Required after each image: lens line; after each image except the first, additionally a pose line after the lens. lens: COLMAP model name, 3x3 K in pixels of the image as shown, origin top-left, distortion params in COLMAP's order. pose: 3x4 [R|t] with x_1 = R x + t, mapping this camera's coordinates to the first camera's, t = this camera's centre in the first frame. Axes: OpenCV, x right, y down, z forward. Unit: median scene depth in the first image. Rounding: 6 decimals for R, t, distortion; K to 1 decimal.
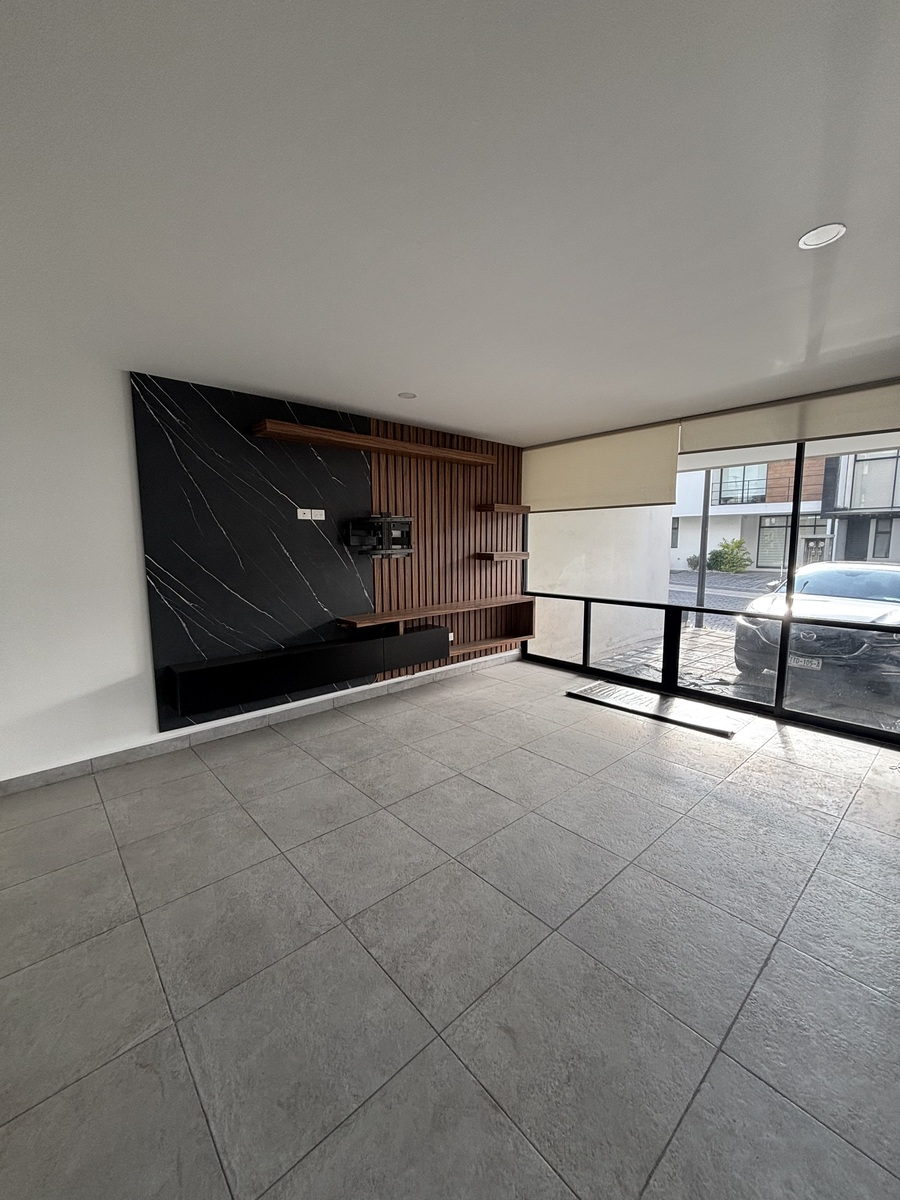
lens RADIAL K [[480.5, 0, 455.3], [0, 480.5, 598.0], [0, 0, 1]] dist [-0.001022, -0.000464]
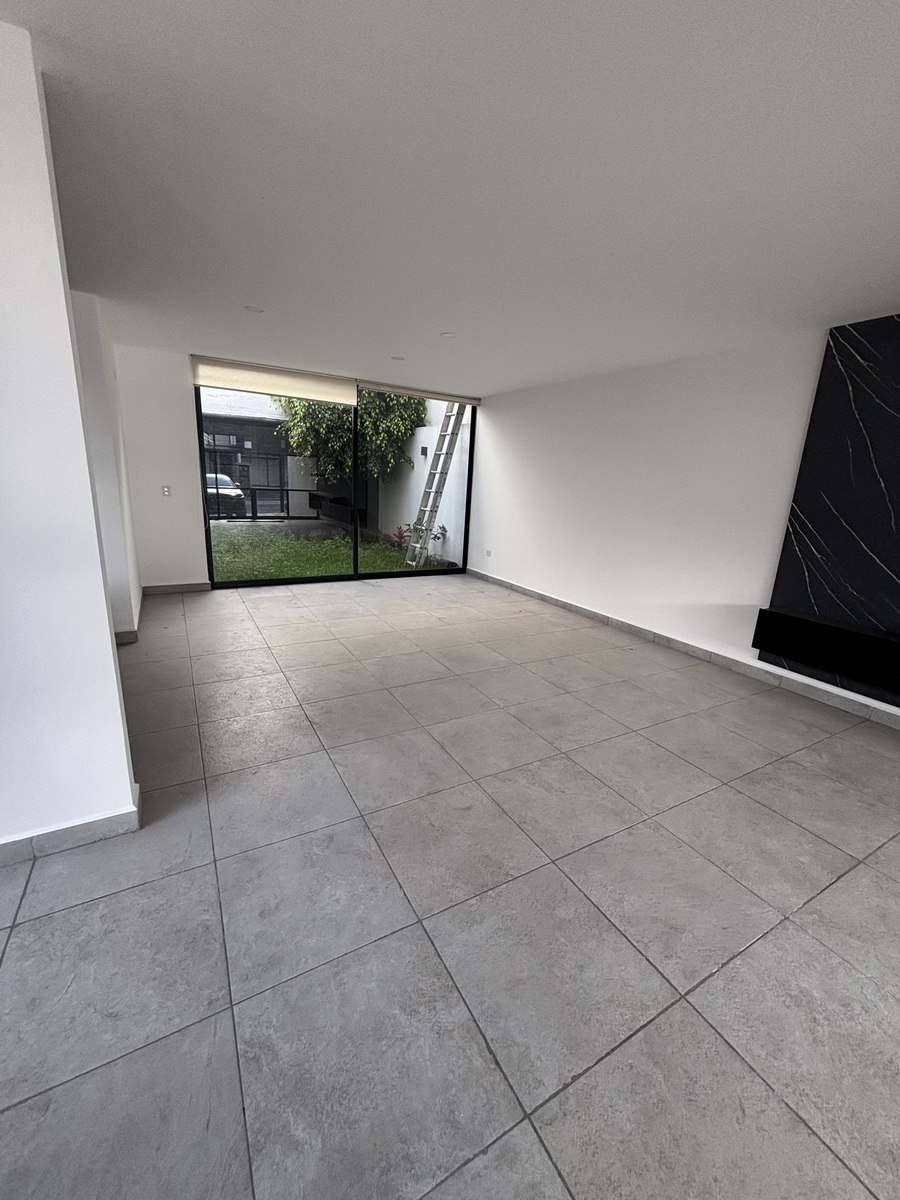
lens RADIAL K [[480.5, 0, 453.2], [0, 480.5, 599.4], [0, 0, 1]] dist [-0.001022, -0.000464]
pose [[-0.212334, 0.236646, -0.948110, 0.645836], [-0.161132, 0.948475, 0.272823, -0.057171], [0.963821, 0.210700, -0.163262, 0.491245]]
